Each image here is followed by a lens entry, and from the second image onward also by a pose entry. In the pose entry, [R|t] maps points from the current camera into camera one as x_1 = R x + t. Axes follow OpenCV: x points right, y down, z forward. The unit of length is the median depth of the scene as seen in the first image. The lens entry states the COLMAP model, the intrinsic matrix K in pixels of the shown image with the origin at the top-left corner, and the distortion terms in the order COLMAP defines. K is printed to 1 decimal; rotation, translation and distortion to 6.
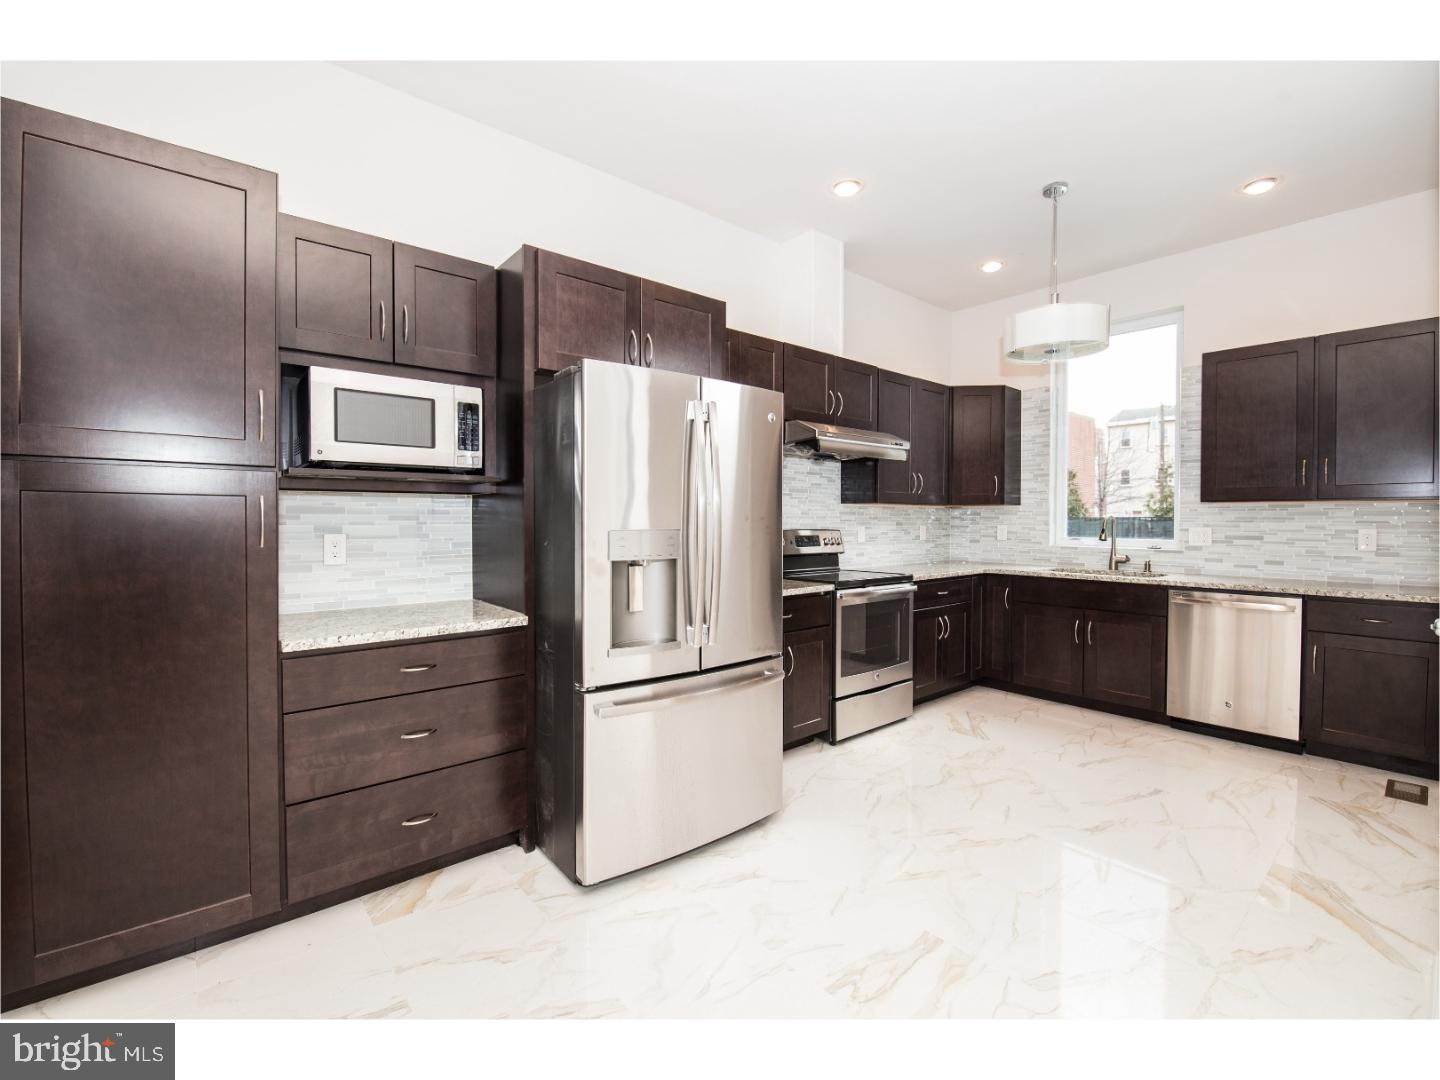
lens RADIAL K [[634.2, 0, 707.3], [0, 634.2, 530.0], [0, 0, 1]] dist [-0.003682, -0.005832]
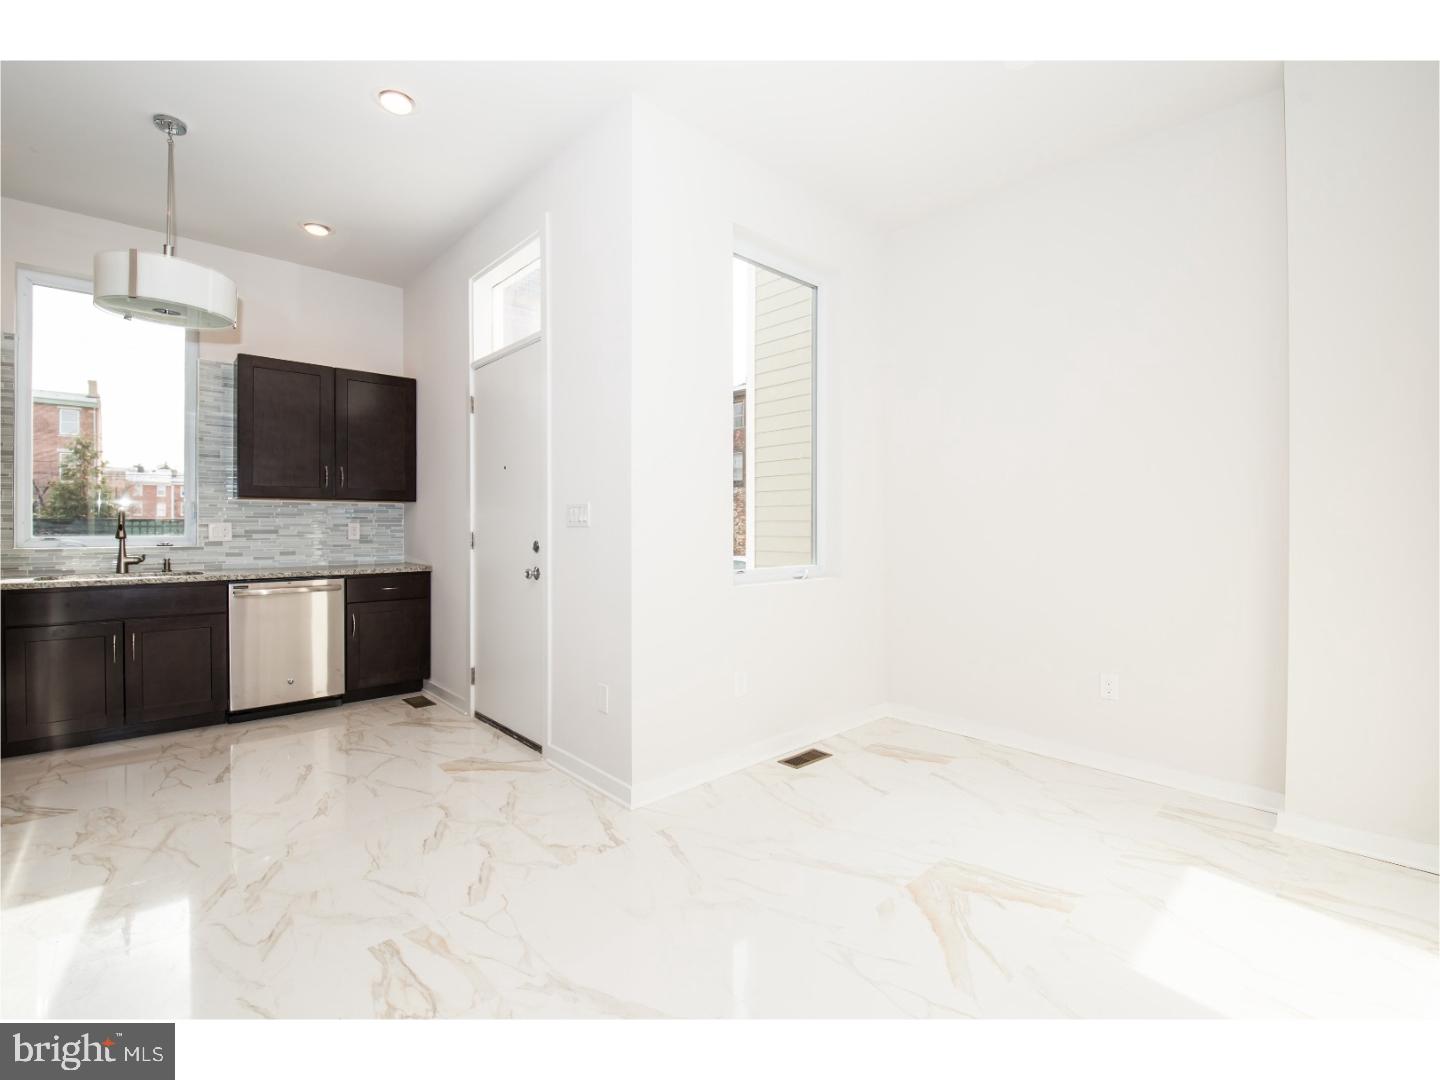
lens RADIAL K [[634.2, 0, 742.5], [0, 634.2, 531.9], [0, 0, 1]] dist [-0.003682, -0.005832]
pose [[-0.064800, -0.011658, 0.997830, -0.292777], [0.016722, 0.999779, 0.012767, 0.012156], [-0.997758, 0.017513, -0.064591, 0.246537]]
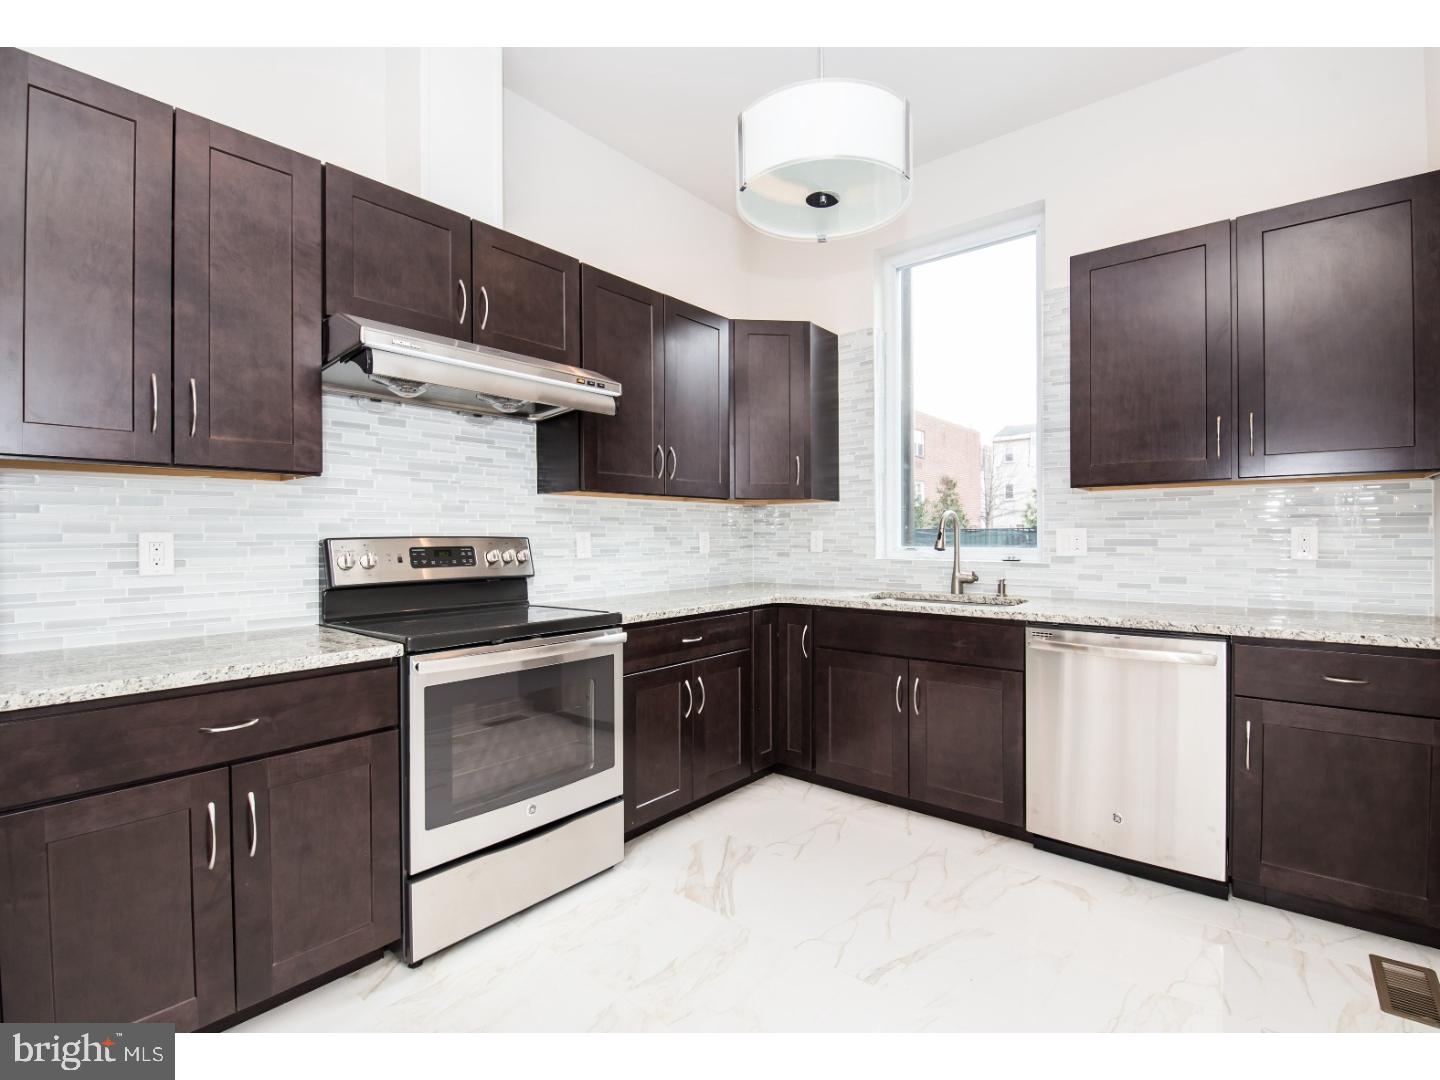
lens RADIAL K [[671.9, 0, 726.2], [0, 671.9, 540.3], [0, 0, 1]] dist [-0.006020, -0.001356]
pose [[0.983255, -0.008942, 0.182014, 0.307711], [0.010735, 0.999903, -0.008863, 0.011331], [-0.181917, 0.010668, 0.983256, 0.388289]]
